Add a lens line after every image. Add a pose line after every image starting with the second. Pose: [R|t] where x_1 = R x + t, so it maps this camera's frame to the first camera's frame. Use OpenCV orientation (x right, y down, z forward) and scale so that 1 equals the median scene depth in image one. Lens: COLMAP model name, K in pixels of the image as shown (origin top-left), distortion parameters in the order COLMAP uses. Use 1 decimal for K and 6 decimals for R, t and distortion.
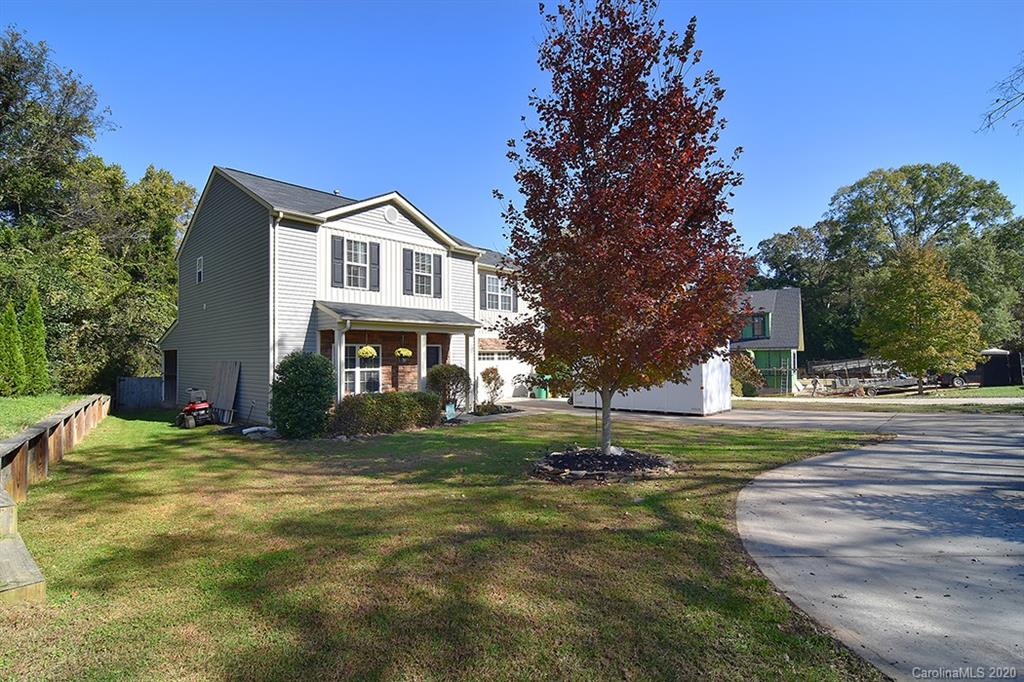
lens RADIAL K [[501.8, 0, 517.7], [0, 501.8, 340.2], [0, 0, 1]] dist [-0.005301, -0.000032]
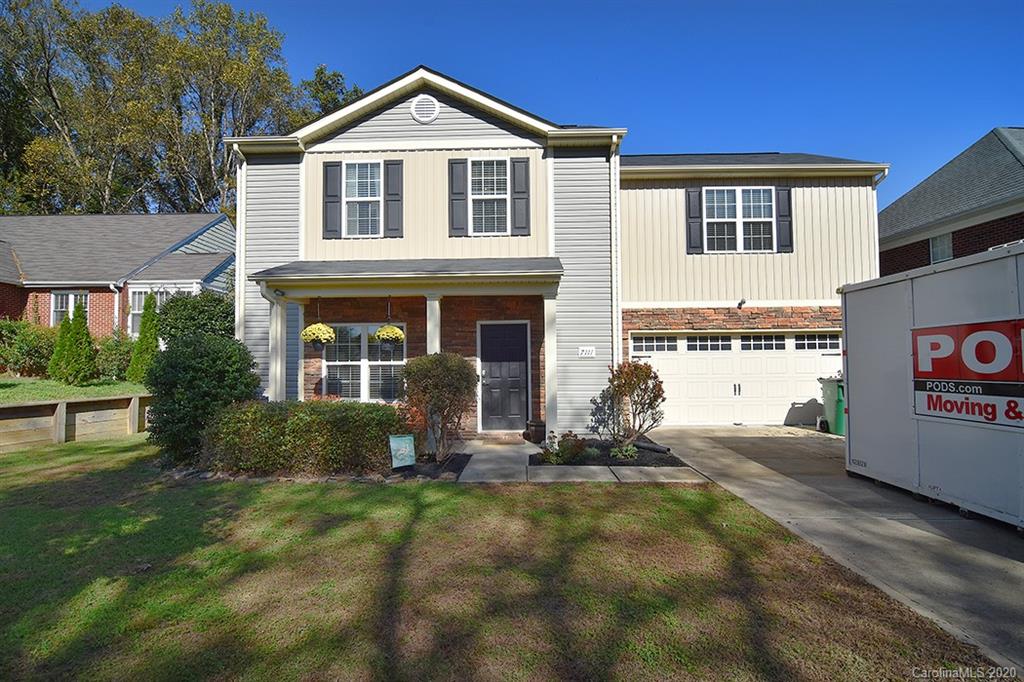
lens RADIAL K [[501.8, 0, 517.7], [0, 501.8, 340.2], [0, 0, 1]] dist [-0.005301, -0.000032]
pose [[0.650344, -0.025867, -0.759199, 0.276023], [0.029064, 0.999536, -0.009159, 0.038876], [0.759083, -0.016109, 0.650794, 0.687903]]
